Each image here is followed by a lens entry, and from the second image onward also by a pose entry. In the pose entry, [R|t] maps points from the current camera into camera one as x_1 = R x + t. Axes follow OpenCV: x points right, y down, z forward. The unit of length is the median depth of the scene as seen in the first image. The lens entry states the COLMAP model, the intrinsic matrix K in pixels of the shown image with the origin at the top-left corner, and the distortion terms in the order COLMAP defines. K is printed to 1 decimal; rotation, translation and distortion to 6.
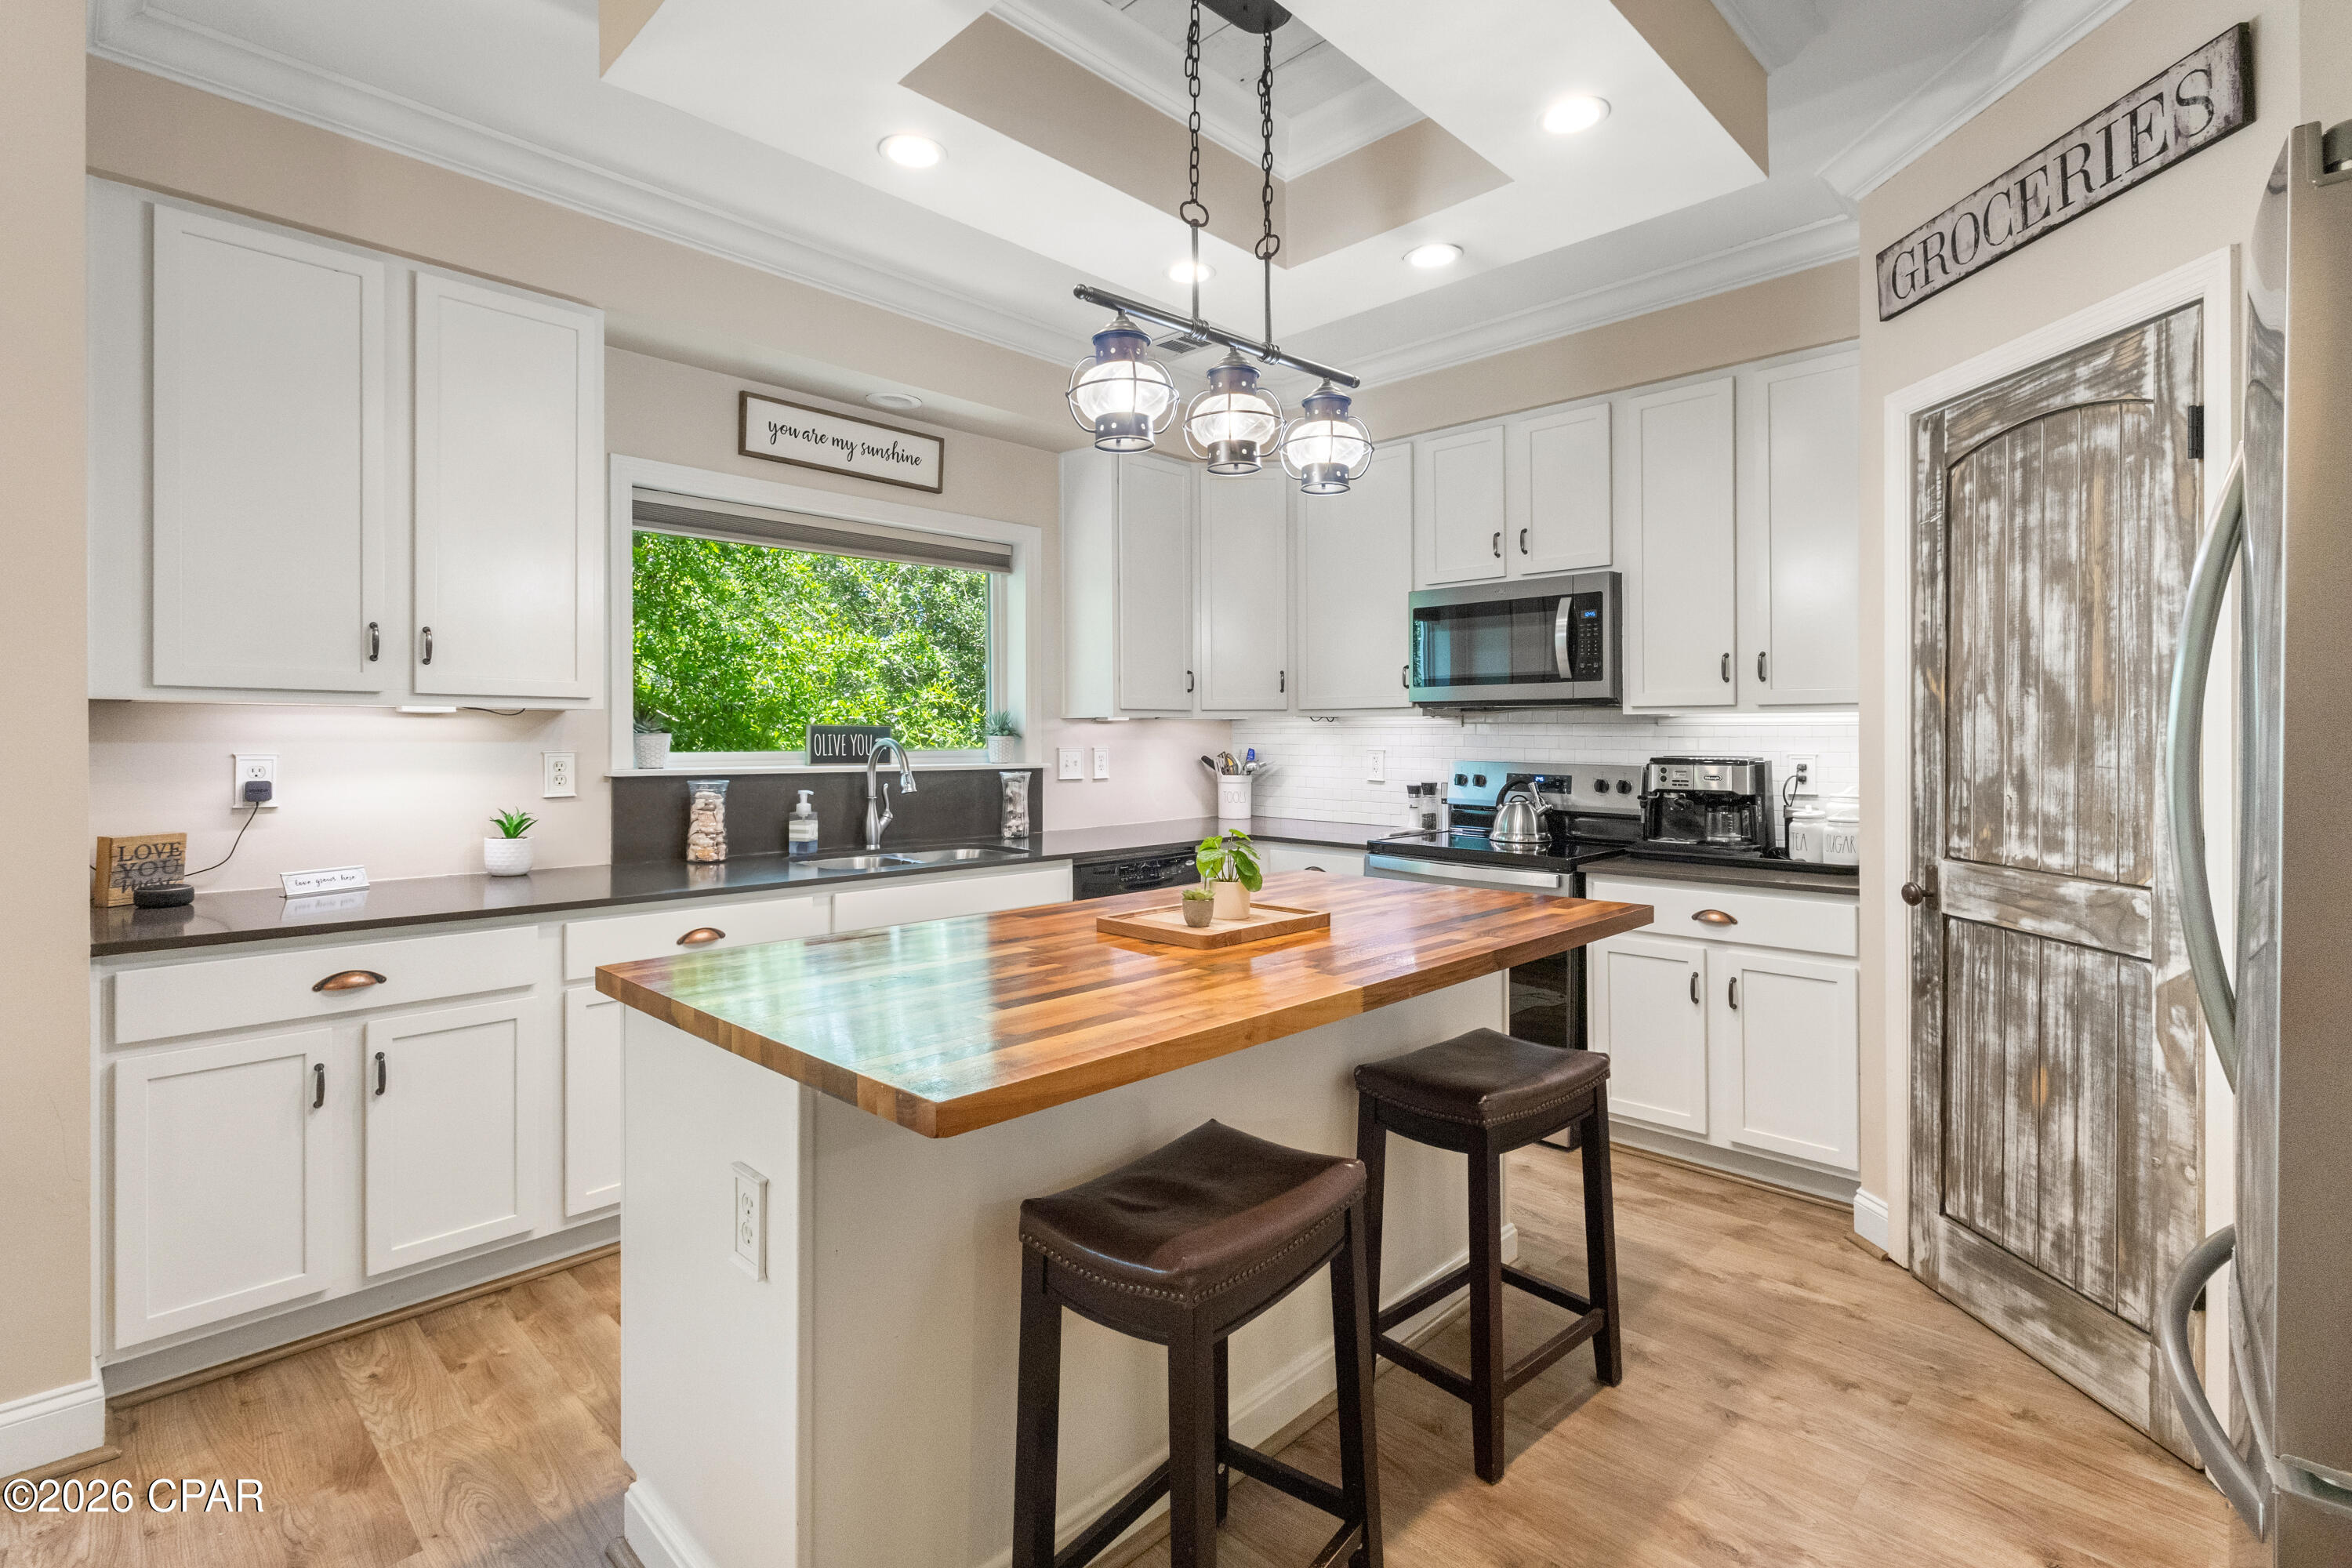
lens RADIAL K [[1112.9, 0, 1177.5], [0, 1112.9, 737.5], [0, 0, 1]] dist [0.012785, -0.001520]
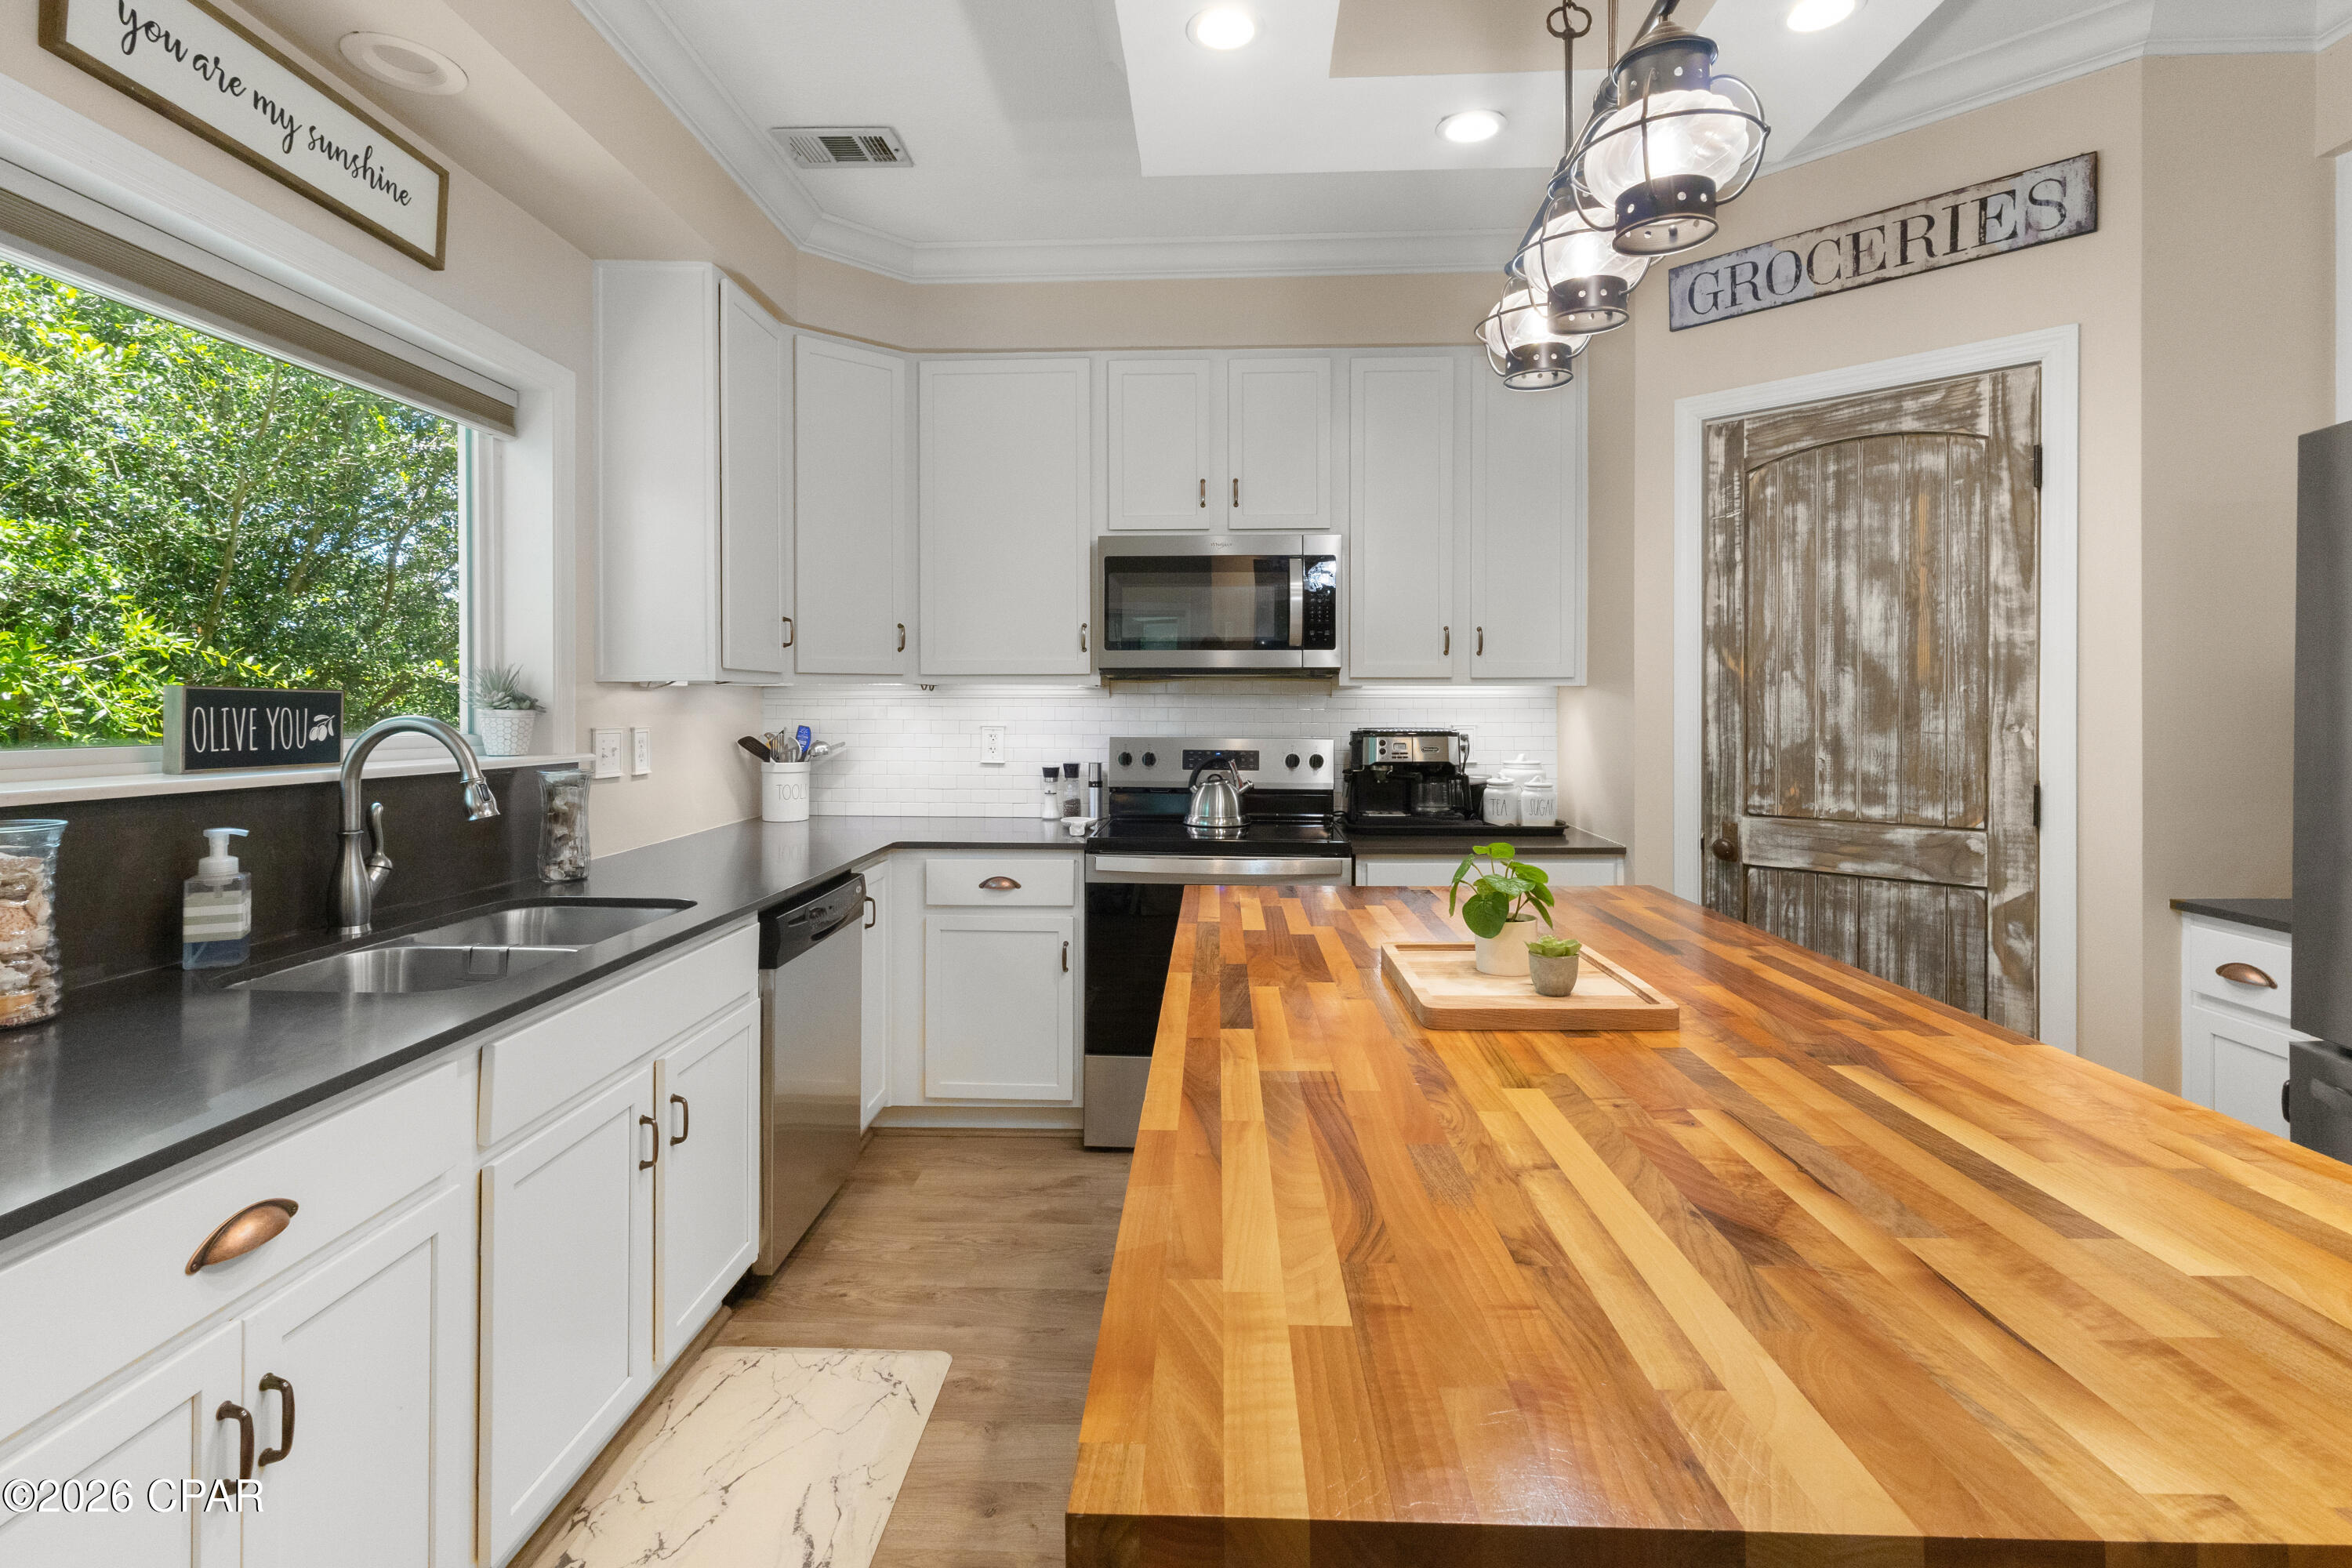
lens RADIAL K [[1112.9, 0, 1173.5], [0, 1112.9, 708.1], [0, 0, 1]] dist [0.012785, -0.001520]
pose [[0.740134, -0.001815, 0.672457, -0.537762], [0.002938, 0.999996, -0.000534, -0.001844], [-0.672453, 0.002371, 0.740136, 0.587541]]
